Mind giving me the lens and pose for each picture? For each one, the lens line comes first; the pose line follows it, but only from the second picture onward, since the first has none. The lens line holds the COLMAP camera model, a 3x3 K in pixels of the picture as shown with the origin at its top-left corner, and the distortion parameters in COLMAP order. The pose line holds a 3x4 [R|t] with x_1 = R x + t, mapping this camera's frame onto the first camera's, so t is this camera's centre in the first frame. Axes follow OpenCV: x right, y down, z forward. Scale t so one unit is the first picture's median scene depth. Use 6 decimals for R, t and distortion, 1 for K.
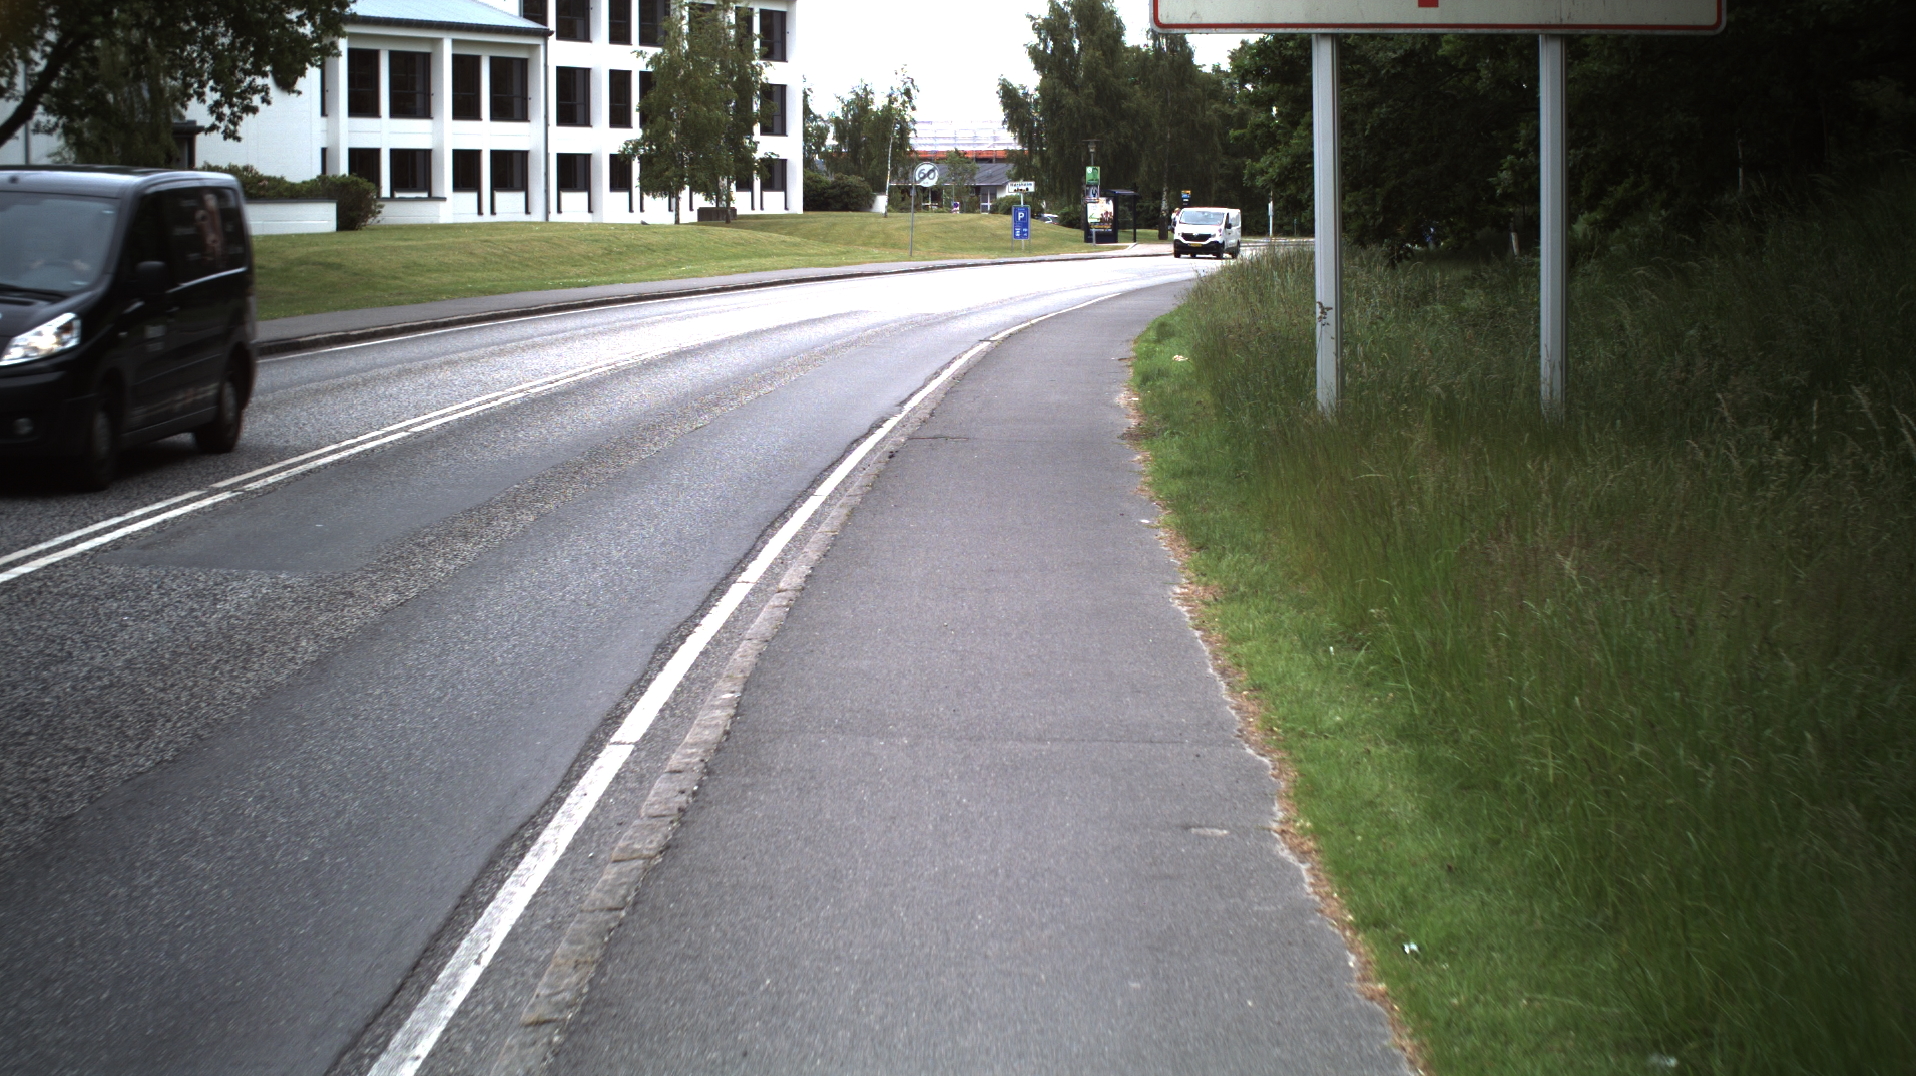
lens RADIAL K [[3434.8, 0, 958.0], [0, 3434.8, 538.0], [0, 0, 1]] dist [-0.300236, 0.470942]
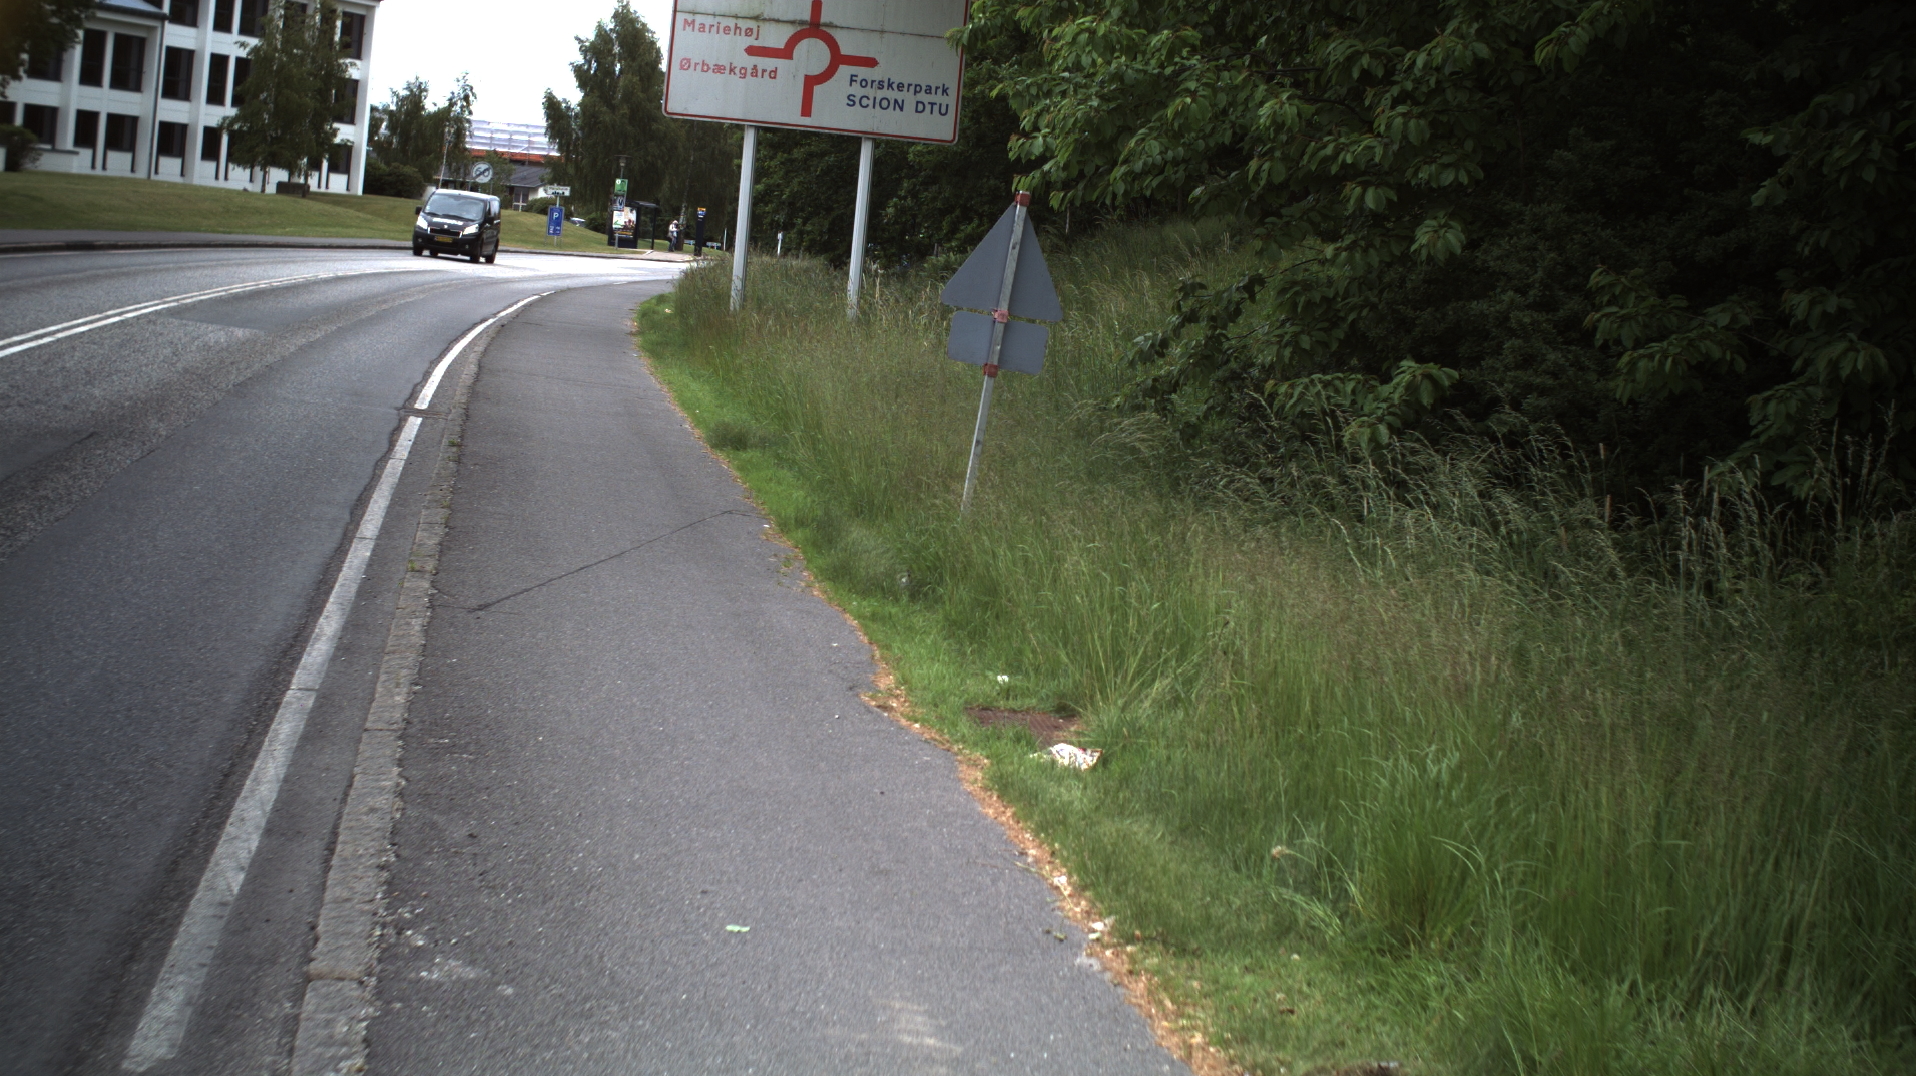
lens RADIAL K [[3434.8, 0, 958.0], [0, 3434.8, 538.0], [0, 0, 1]] dist [-0.300236, 0.470942]
pose [[0.985095, 0.090119, 0.146516, -0.006561], [-0.089214, 0.995931, -0.012755, 0.016314], [-0.147069, -0.000507, 0.989126, -0.153495]]
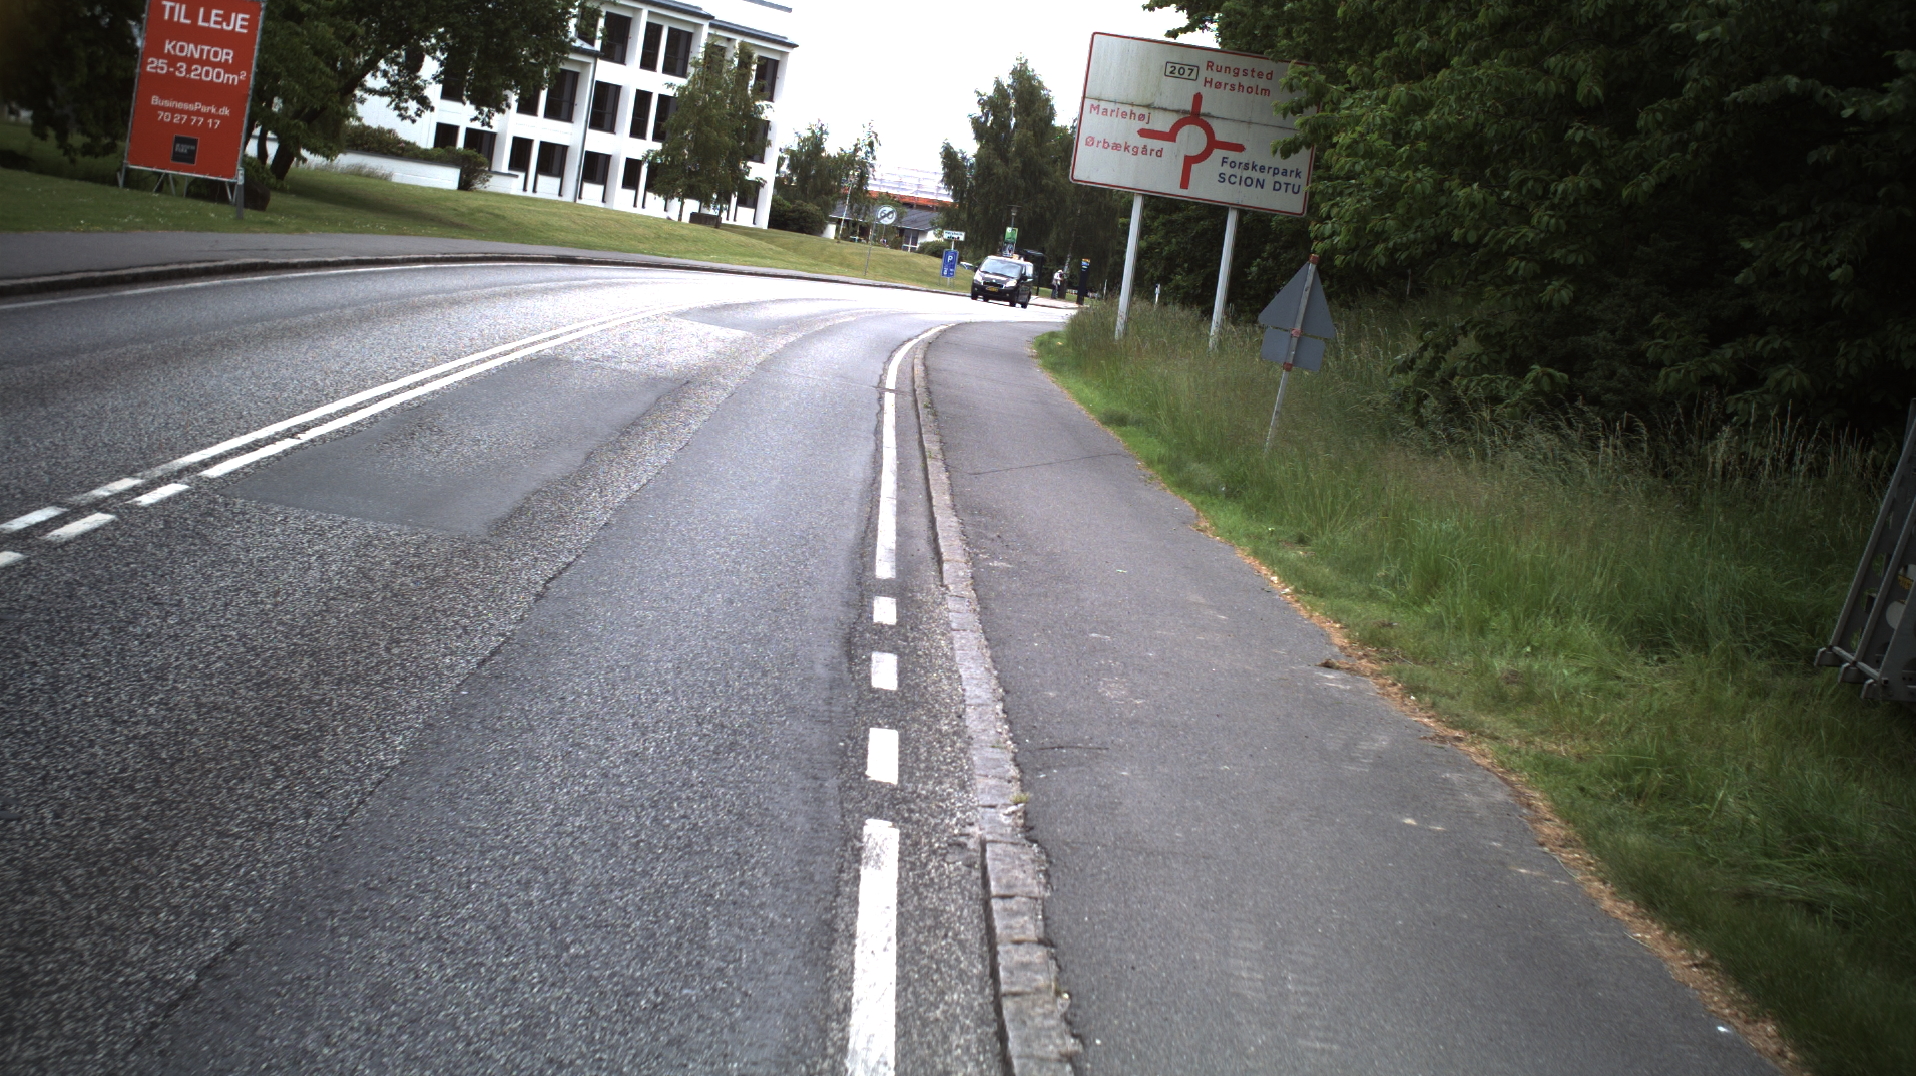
lens RADIAL K [[3434.8, 0, 958.0], [0, 3434.8, 538.0], [0, 0, 1]] dist [-0.300236, 0.470942]
pose [[0.987755, 0.150715, 0.040320, -0.012985], [-0.150169, 0.988527, -0.016255, 0.024595], [-0.042307, 0.010001, 0.999055, -0.228447]]
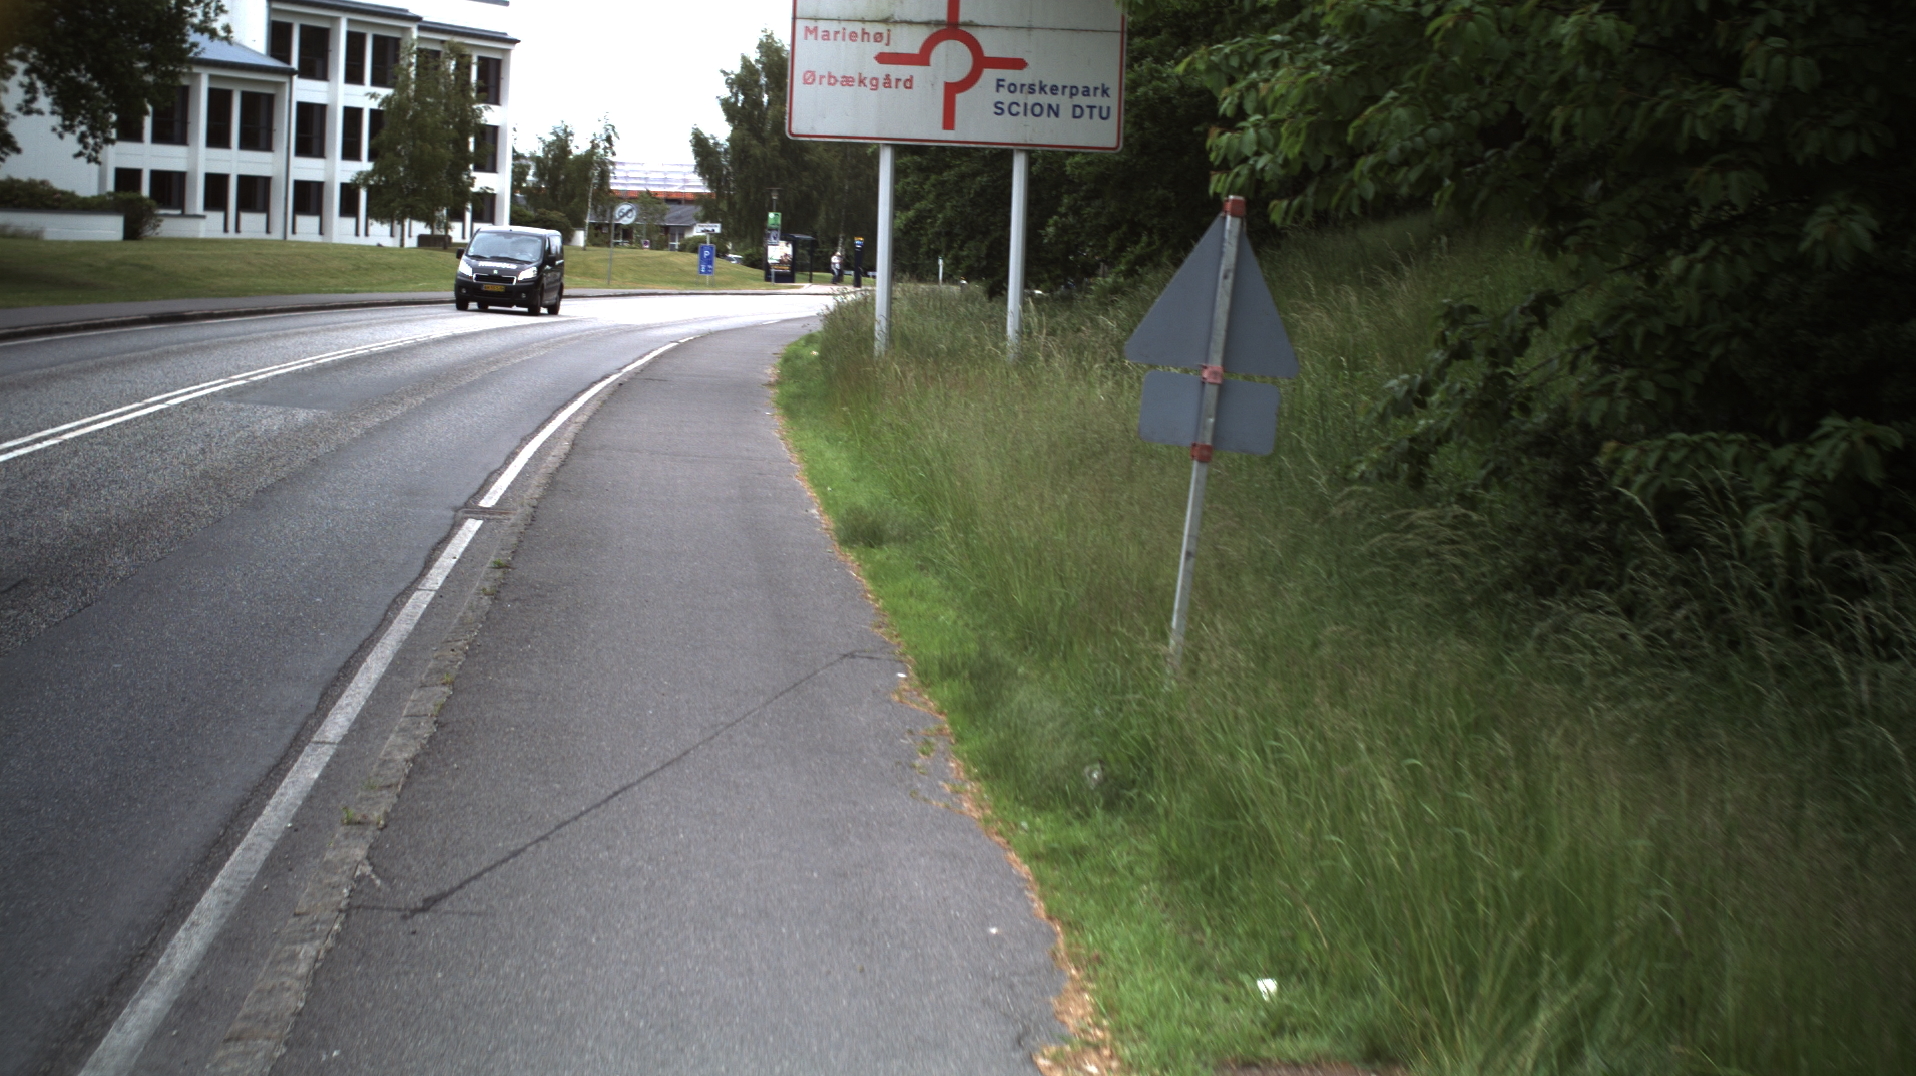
lens RADIAL K [[3434.8, 0, 958.0], [0, 3434.8, 538.0], [0, 0, 1]] dist [-0.300236, 0.470942]
pose [[0.994818, 0.037899, 0.094348, -0.001930], [-0.036637, 0.999215, -0.015078, 0.012159], [-0.094846, 0.011543, 0.995425, -0.115950]]
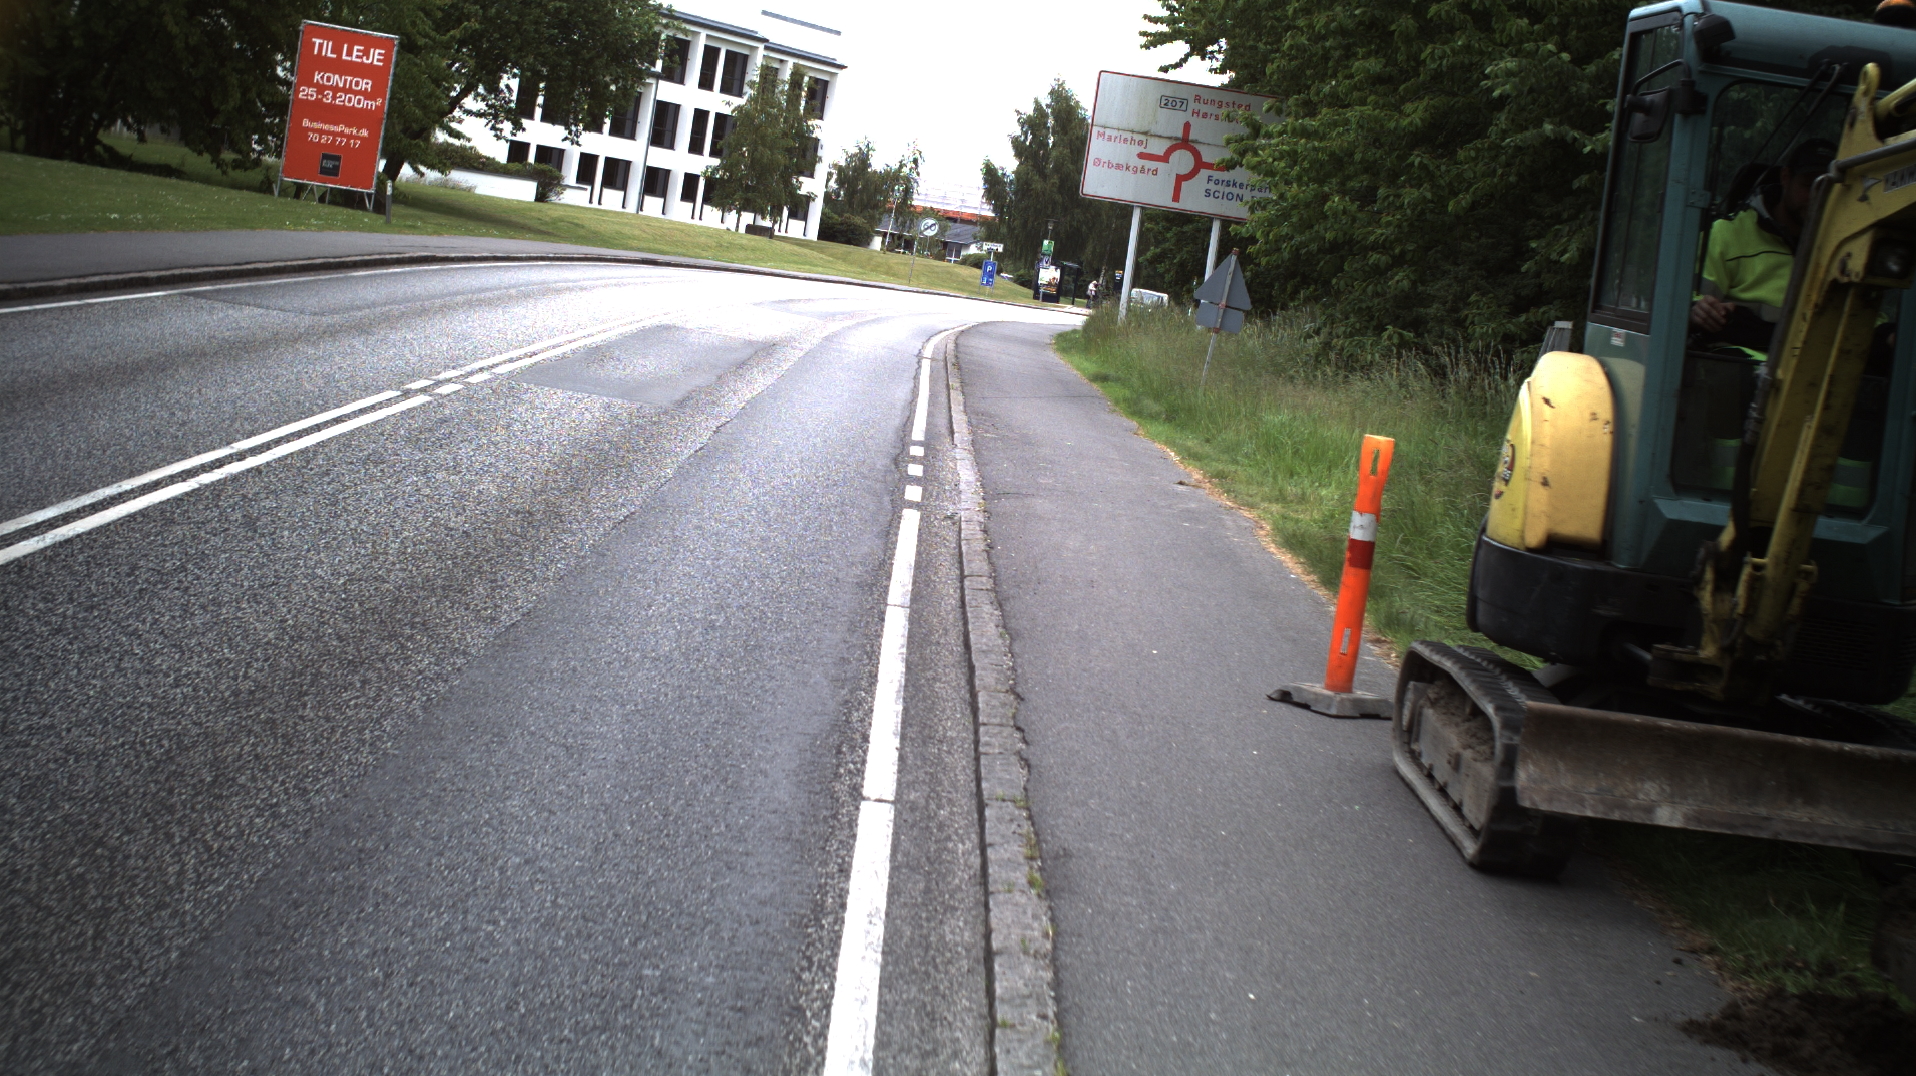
lens RADIAL K [[3434.8, 0, 958.0], [0, 3434.8, 538.0], [0, 0, 1]] dist [-0.300236, 0.470942]
pose [[0.987346, 0.156241, 0.027153, -0.012569], [-0.155768, 0.987615, -0.018764, 0.033481], [-0.029749, 0.014297, 0.999455, -0.304020]]
